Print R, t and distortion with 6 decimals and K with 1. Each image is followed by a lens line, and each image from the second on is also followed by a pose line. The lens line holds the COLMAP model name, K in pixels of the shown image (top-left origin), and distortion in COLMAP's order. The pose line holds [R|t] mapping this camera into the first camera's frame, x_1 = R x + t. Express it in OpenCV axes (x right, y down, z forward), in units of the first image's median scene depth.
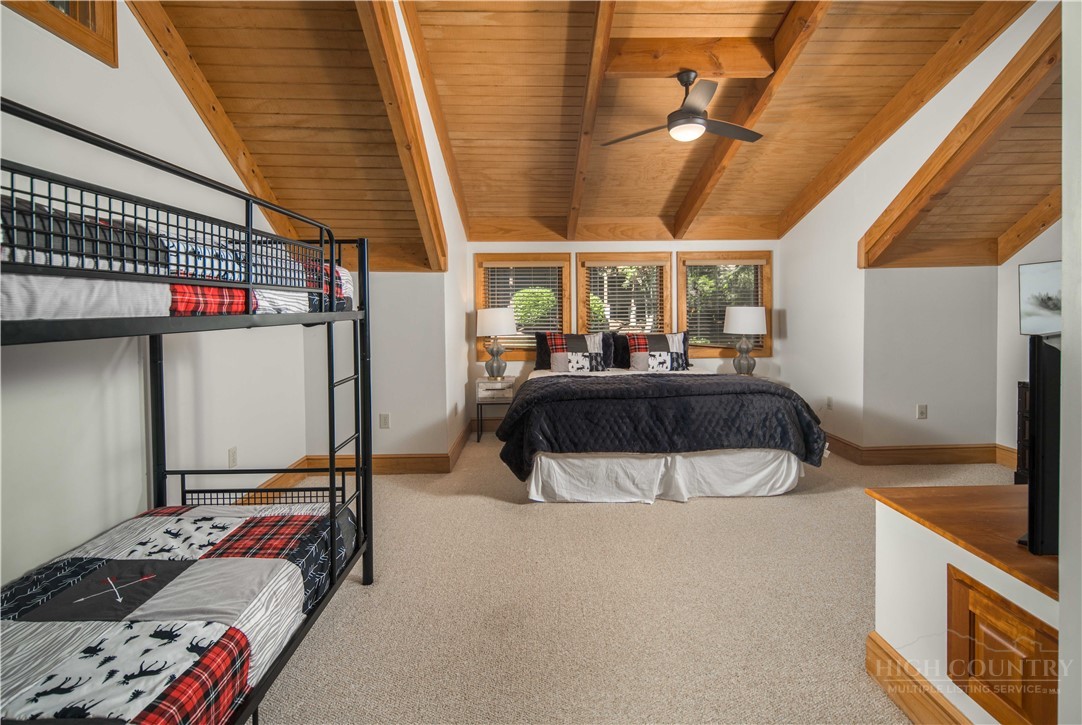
lens RADIAL K [[497.3, 0, 543.1], [0, 497.3, 362.5], [0, 0, 1]] dist [0.003791, 0.000130]
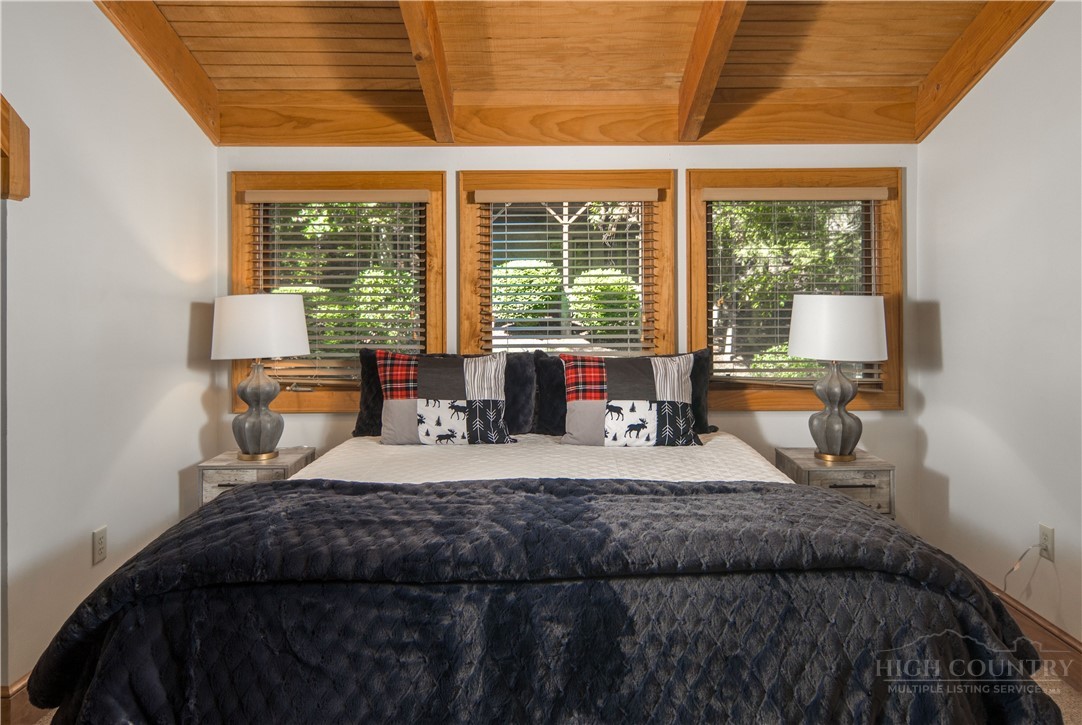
lens RADIAL K [[763.2, 0, 539.7], [0, 763.2, 356.2], [0, 0, 1]] dist [0.002455, -0.003034]
pose [[0.999544, 0.009318, -0.028716, 0.173222], [-0.010048, 0.999627, -0.025383, -0.041573], [0.028468, 0.025660, 0.999265, 0.346760]]
